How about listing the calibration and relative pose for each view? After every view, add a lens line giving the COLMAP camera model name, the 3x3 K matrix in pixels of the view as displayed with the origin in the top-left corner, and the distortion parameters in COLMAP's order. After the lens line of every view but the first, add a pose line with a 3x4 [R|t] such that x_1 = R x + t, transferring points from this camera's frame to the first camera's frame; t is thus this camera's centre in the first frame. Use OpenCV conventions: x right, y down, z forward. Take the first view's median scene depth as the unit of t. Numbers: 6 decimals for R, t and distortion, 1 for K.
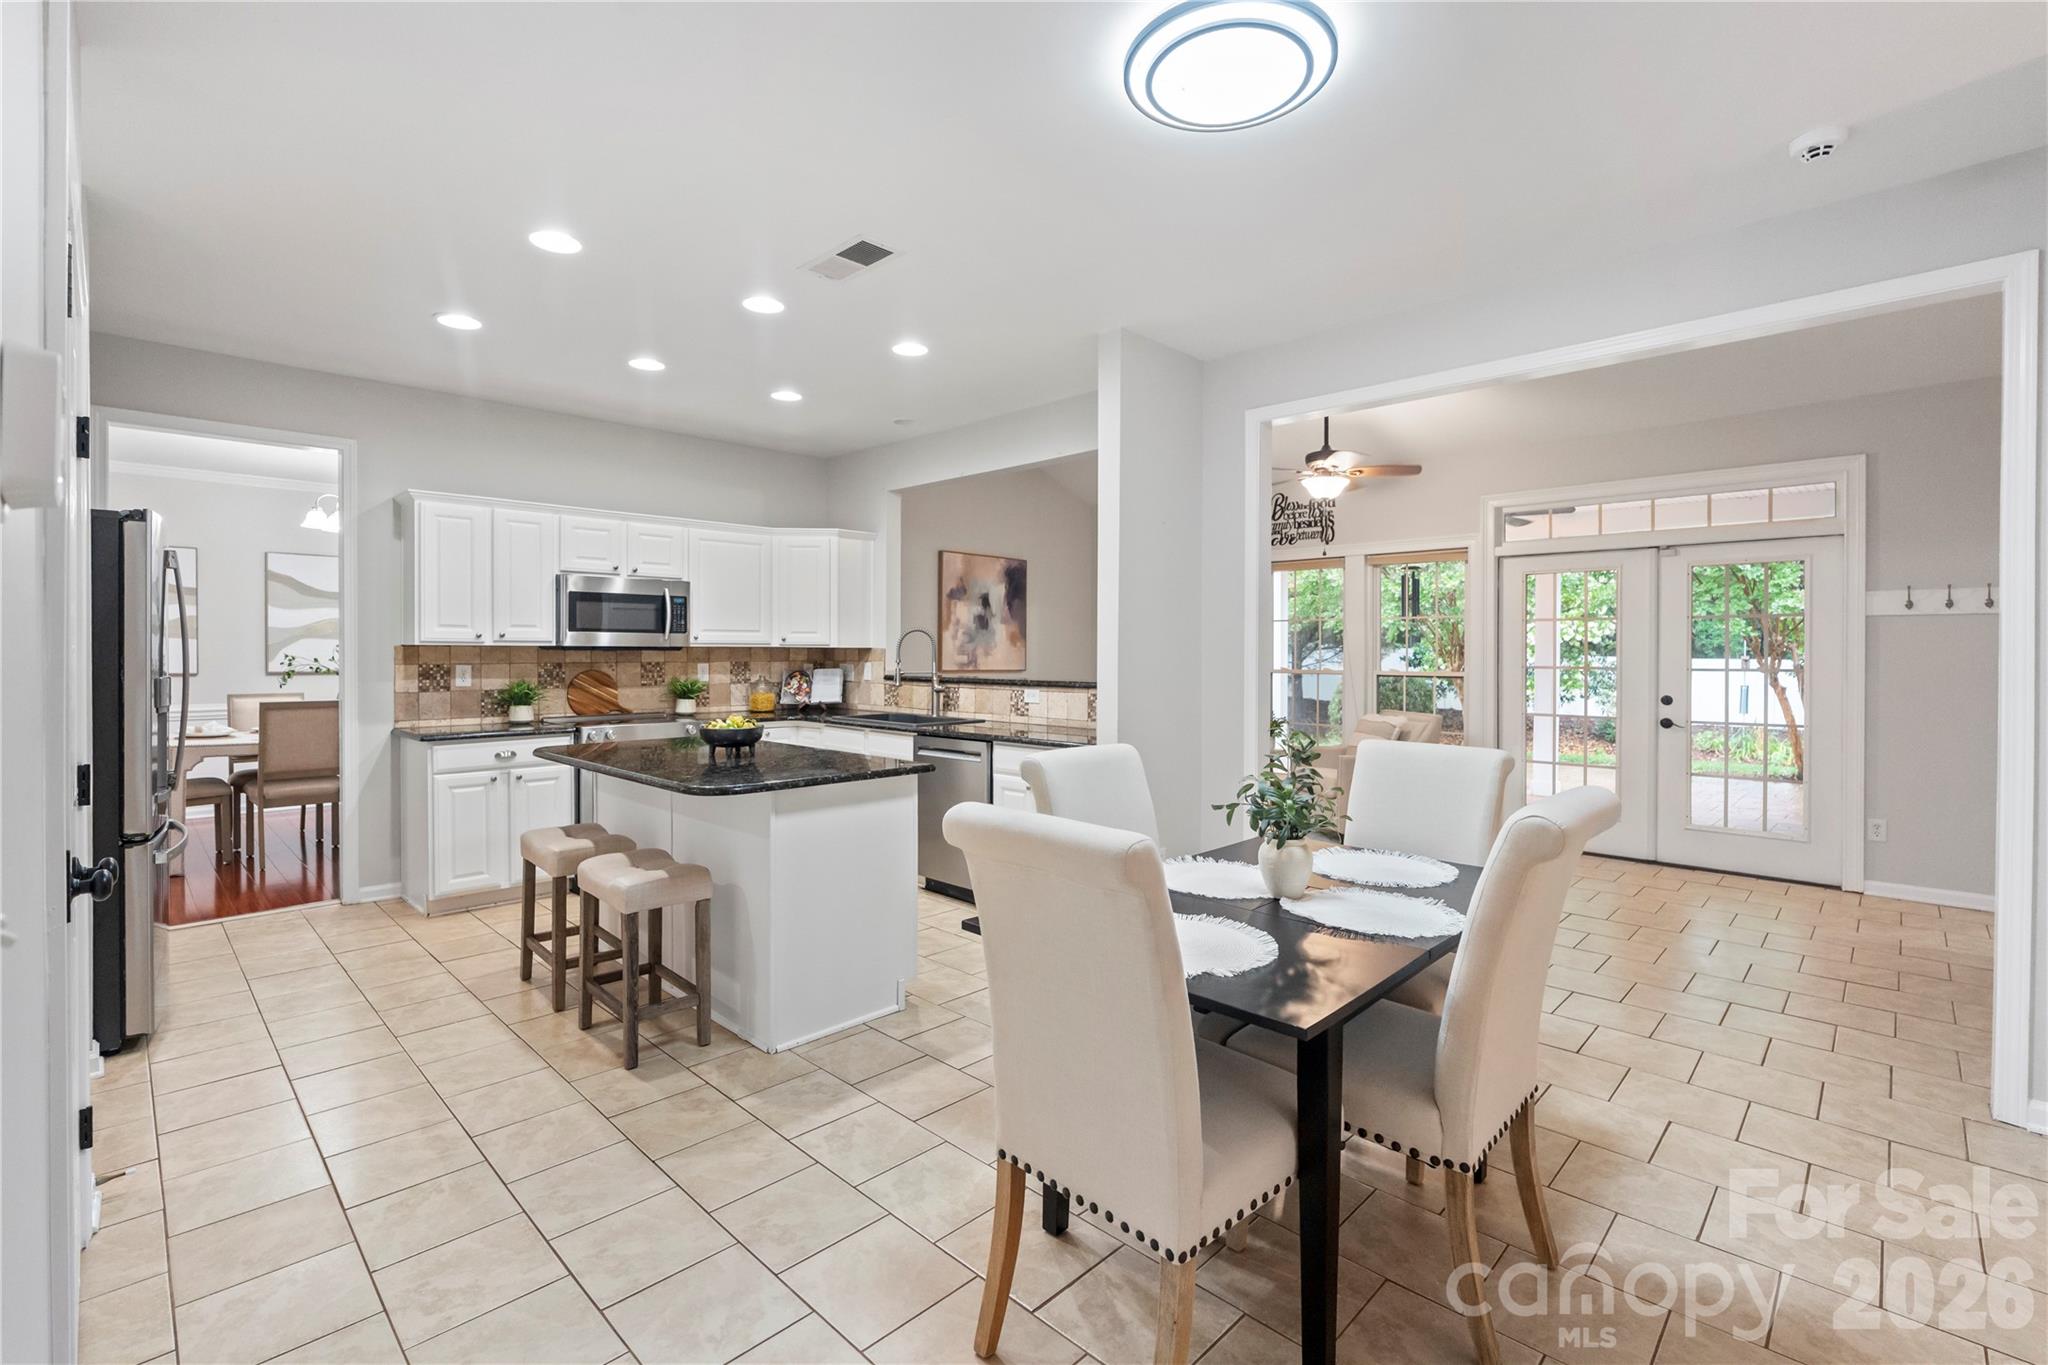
lens RADIAL K [[911.6, 0, 1021.6], [0, 911.6, 666.4], [0, 0, 1]] dist [-0.001986, 0.000349]
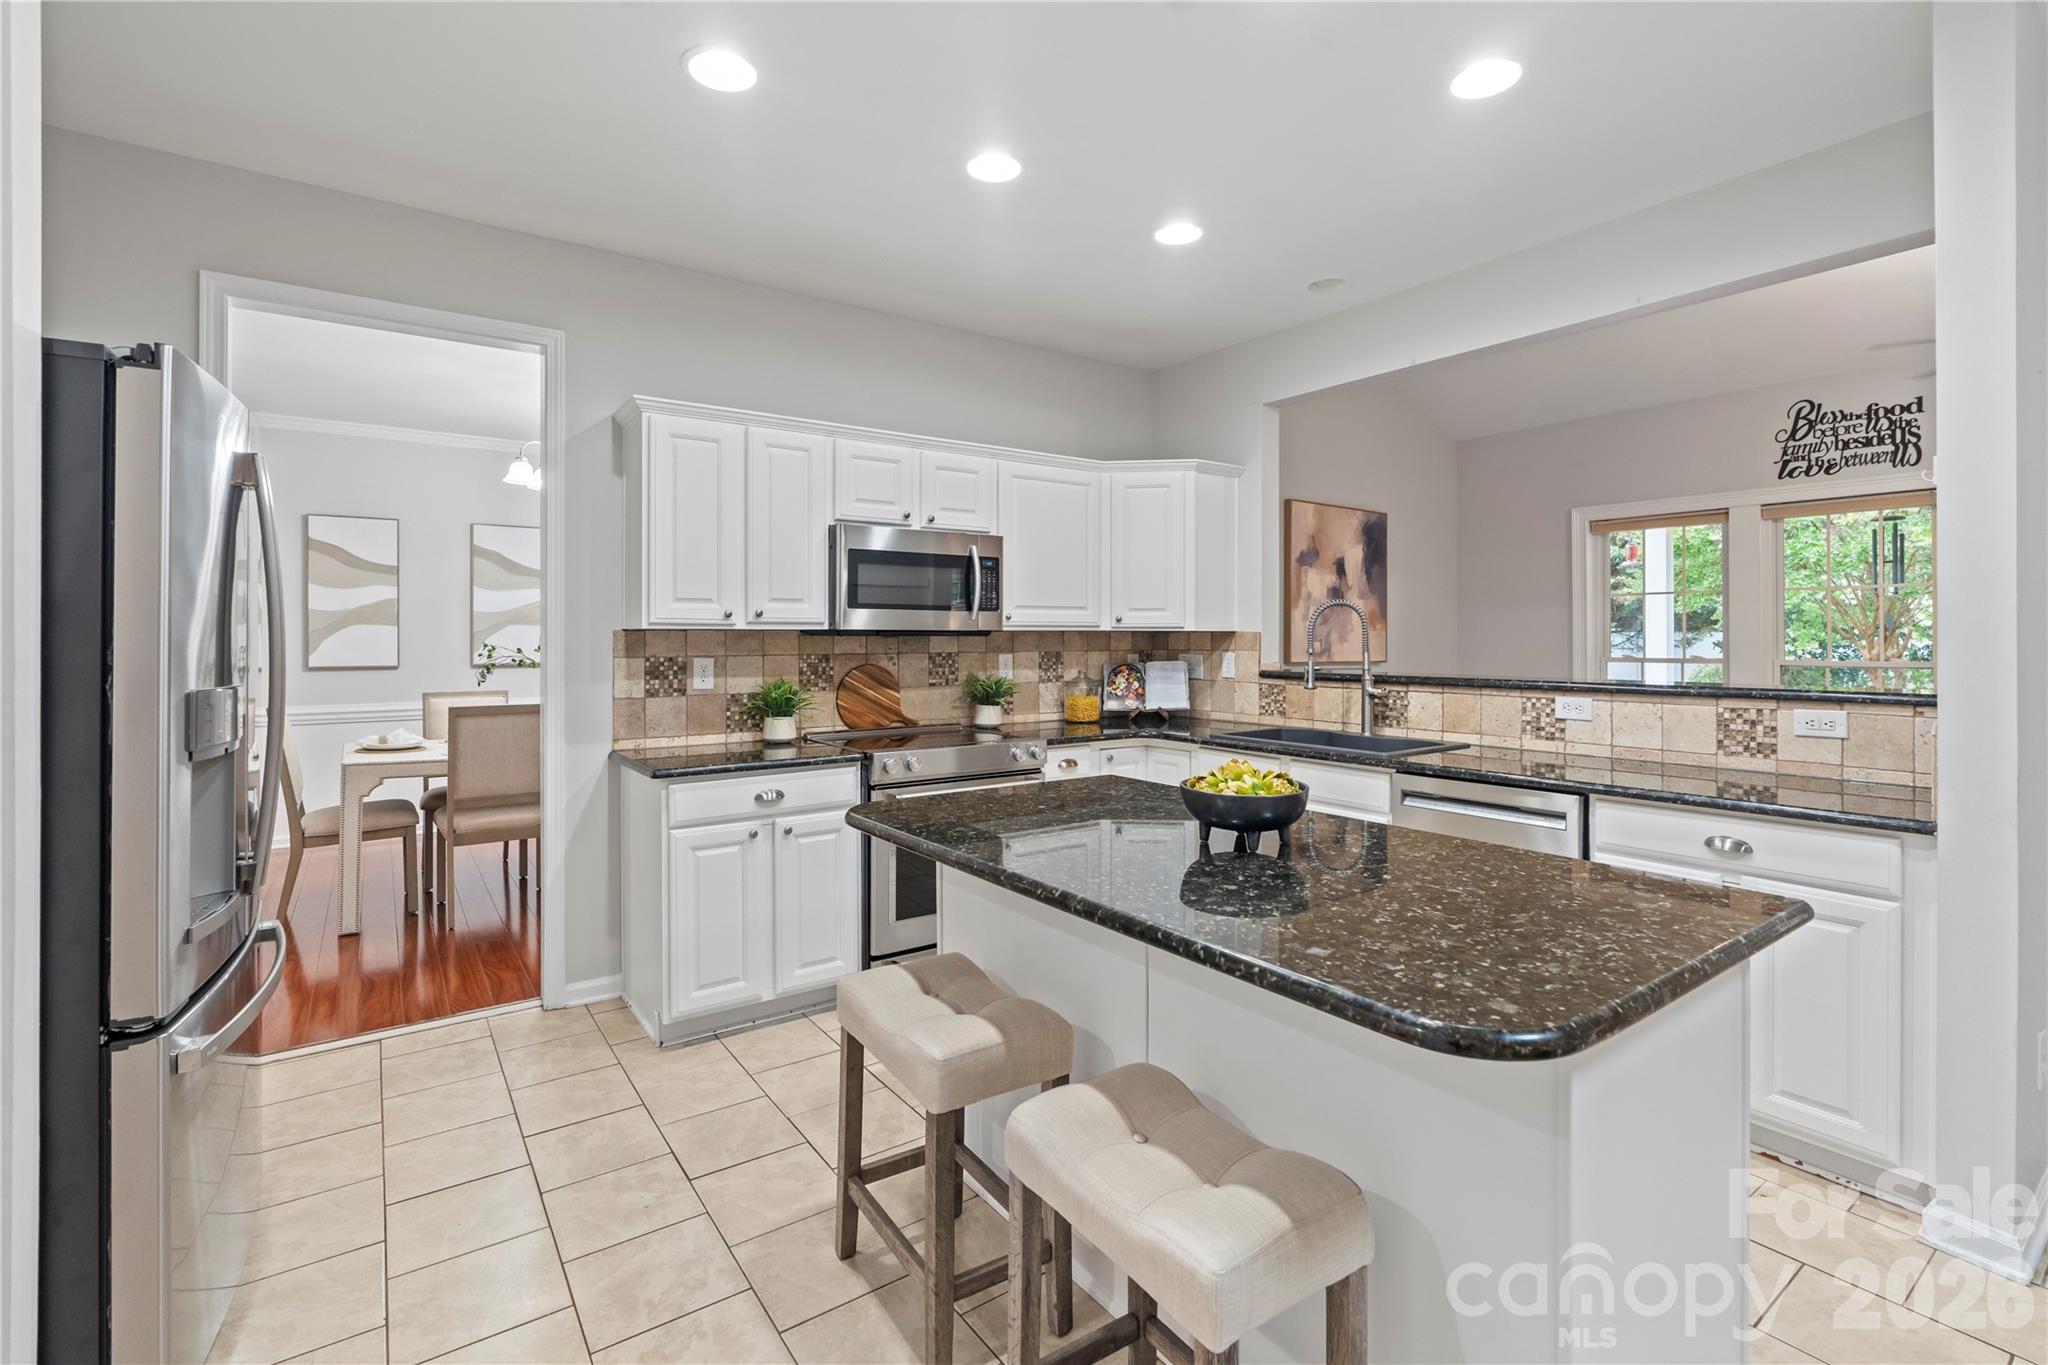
lens RADIAL K [[911.6, 0, 1030.8], [0, 911.6, 644.3], [0, 0, 1]] dist [-0.001986, 0.000349]
pose [[0.986661, -0.003180, -0.162758, -0.236175], [0.001506, 0.999945, -0.010405, -0.003915], [0.162782, 0.010021, 0.986611, 0.331355]]
